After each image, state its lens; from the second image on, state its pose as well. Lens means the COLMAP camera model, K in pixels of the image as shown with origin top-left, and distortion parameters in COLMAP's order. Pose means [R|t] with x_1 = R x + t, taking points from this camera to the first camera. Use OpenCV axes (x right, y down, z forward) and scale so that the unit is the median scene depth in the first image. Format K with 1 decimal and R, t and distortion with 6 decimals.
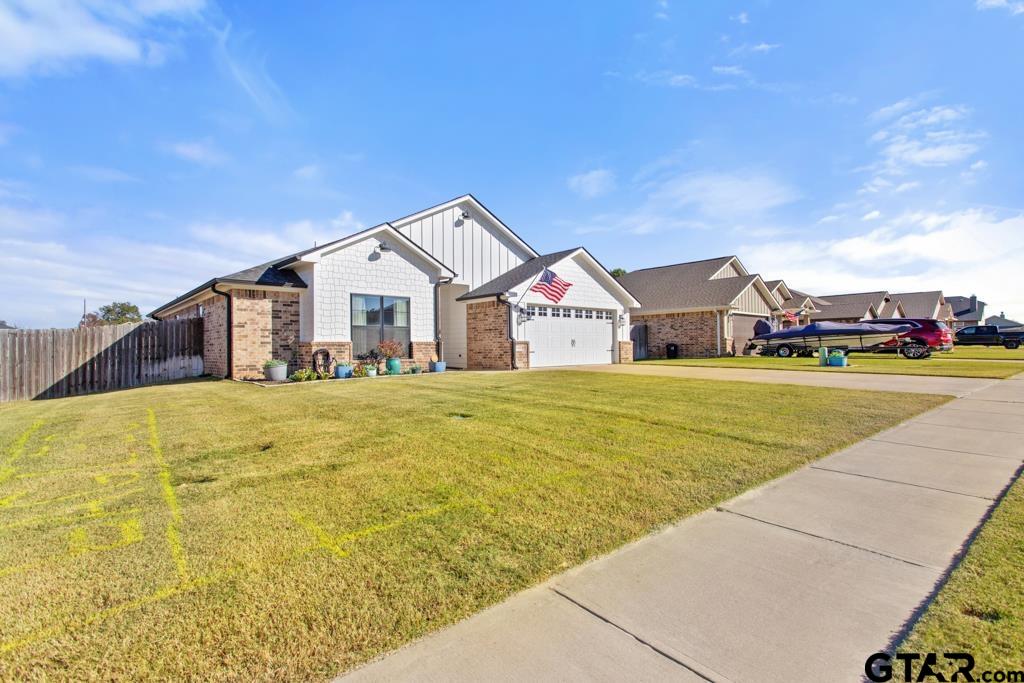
lens RADIAL K [[491.0, 0, 510.0], [0, 491.0, 342.0], [0, 0, 1]] dist [0.004618, 0.000439]
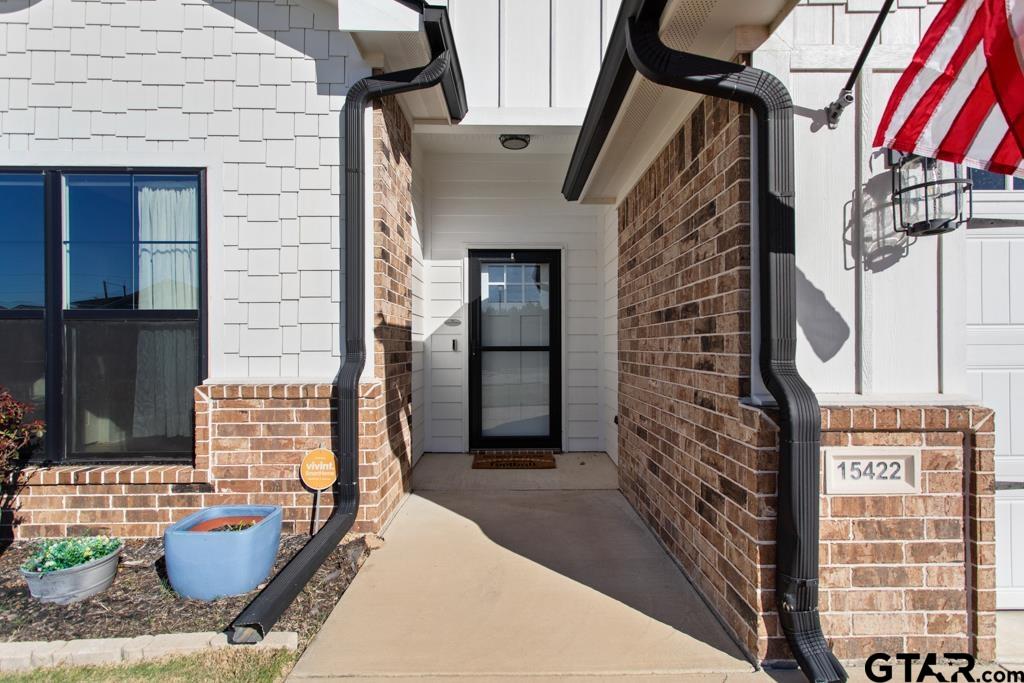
lens RADIAL K [[491.0, 0, 522.3], [0, 491.0, 348.0], [0, 0, 1]] dist [0.004618, 0.000439]
pose [[0.758350, 0.009445, -0.651779, 0.031501], [0.003866, 0.999812, 0.018987, -0.017419], [0.651836, -0.016919, 0.758171, 0.860658]]
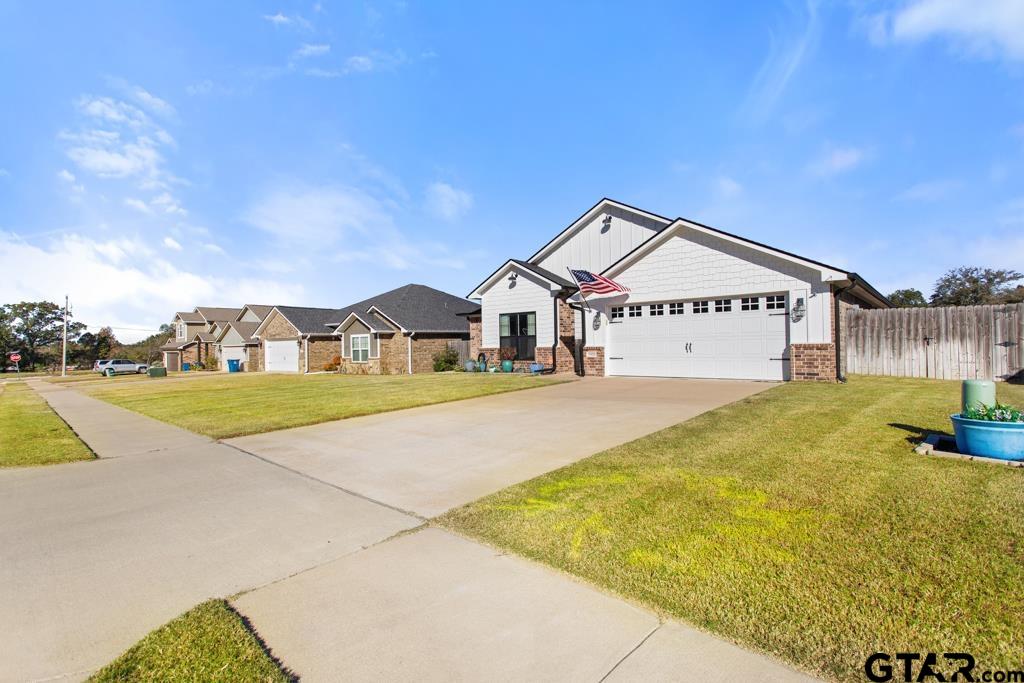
lens RADIAL K [[491.0, 0, 506.5], [0, 491.0, 342.9], [0, 0, 1]] dist [0.004618, 0.000439]
pose [[0.124365, 0.004749, -0.992225, 0.937447], [0.027895, 0.999577, 0.008280, -0.021736], [0.991844, -0.028708, 0.124179, 0.715645]]
